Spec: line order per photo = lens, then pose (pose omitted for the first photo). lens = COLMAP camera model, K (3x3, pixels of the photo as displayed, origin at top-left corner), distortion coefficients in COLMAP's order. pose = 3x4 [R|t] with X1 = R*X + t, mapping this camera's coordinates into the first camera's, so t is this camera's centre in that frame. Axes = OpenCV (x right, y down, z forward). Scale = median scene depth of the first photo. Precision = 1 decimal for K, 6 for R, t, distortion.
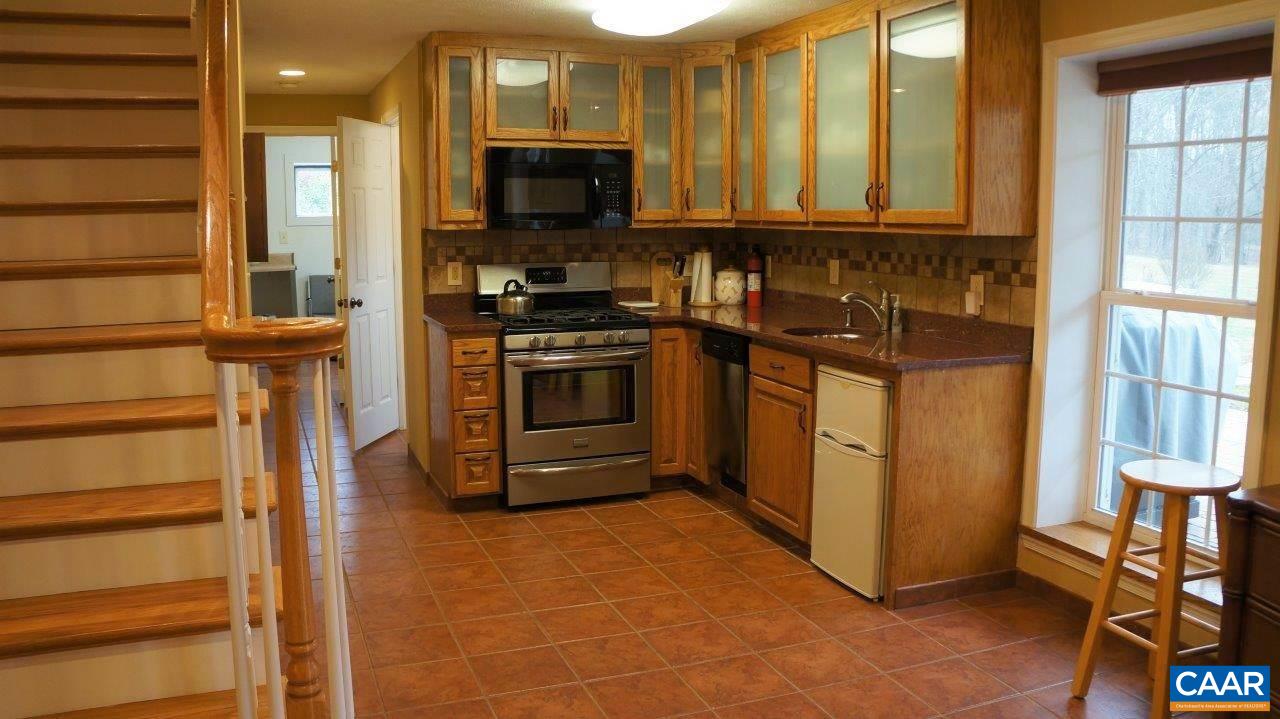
lens RADIAL K [[1036.0, 0, 640.0], [0, 1036.0, 359.5], [0, 0, 1]] dist [-0.167934, 0.126295]
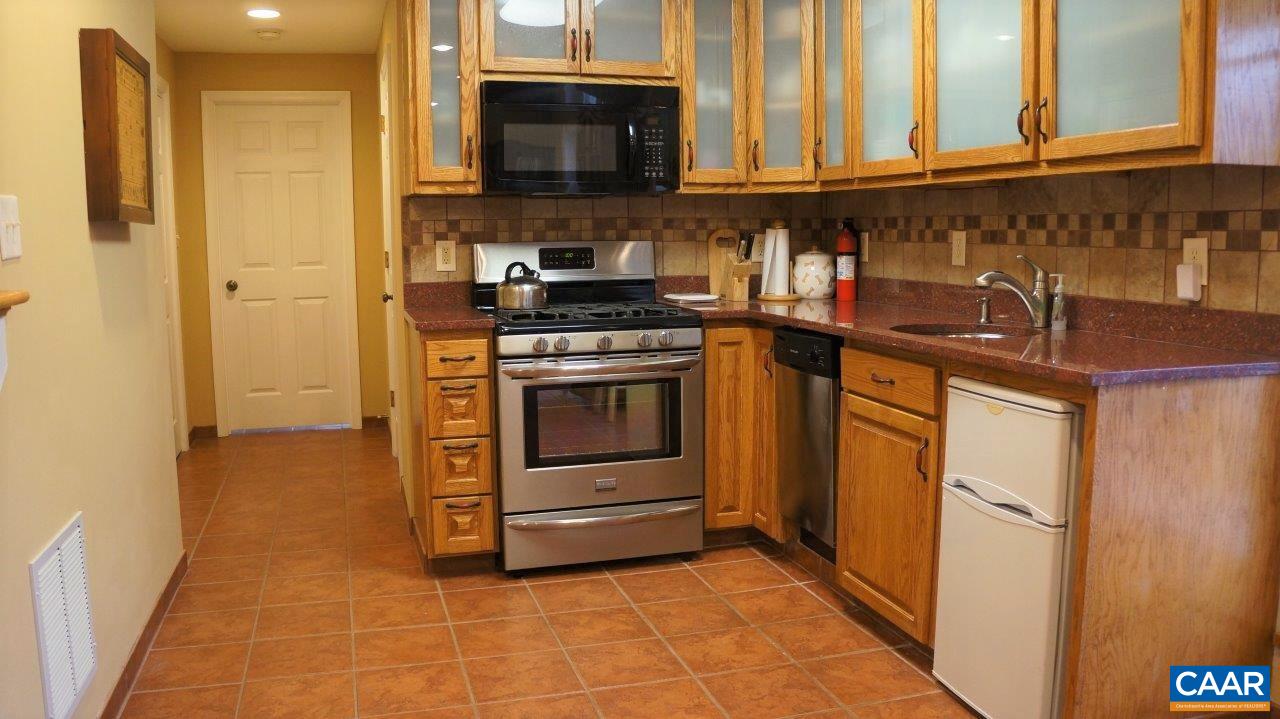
lens RADIAL K [[1004.5, 0, 646.2], [0, 1004.5, 351.1], [0, 0, 1]] dist [-0.189928, 0.139375]
pose [[0.996788, 0.002668, -0.080044, 0.031556], [-0.004617, 0.999697, -0.024170, 0.004393], [0.079955, 0.024462, 0.996498, 0.351240]]
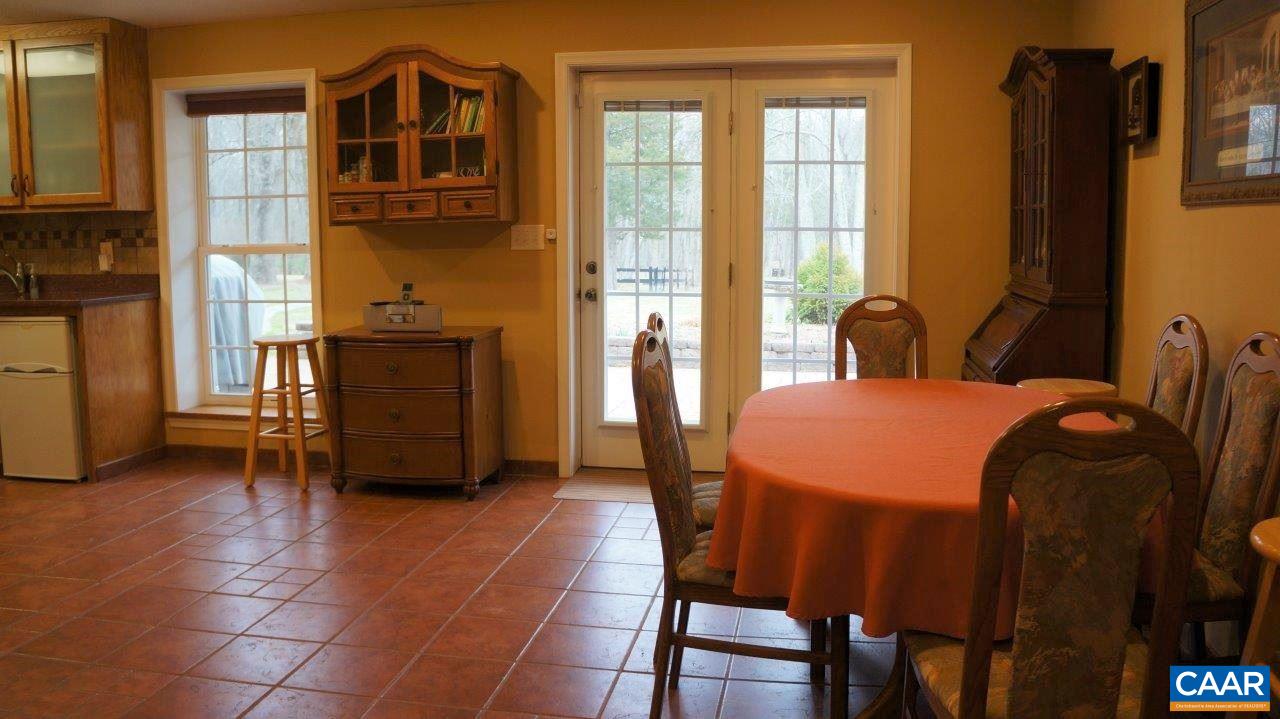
lens RADIAL K [[1036.0, 0, 640.0], [0, 1036.0, 359.5], [0, 0, 1]] dist [-0.167934, 0.126295]
pose [[0.525966, -0.108032, 0.843616, -0.421050], [0.125987, 0.990854, 0.048338, 0.095495], [-0.841122, 0.080860, 0.534766, -0.303979]]
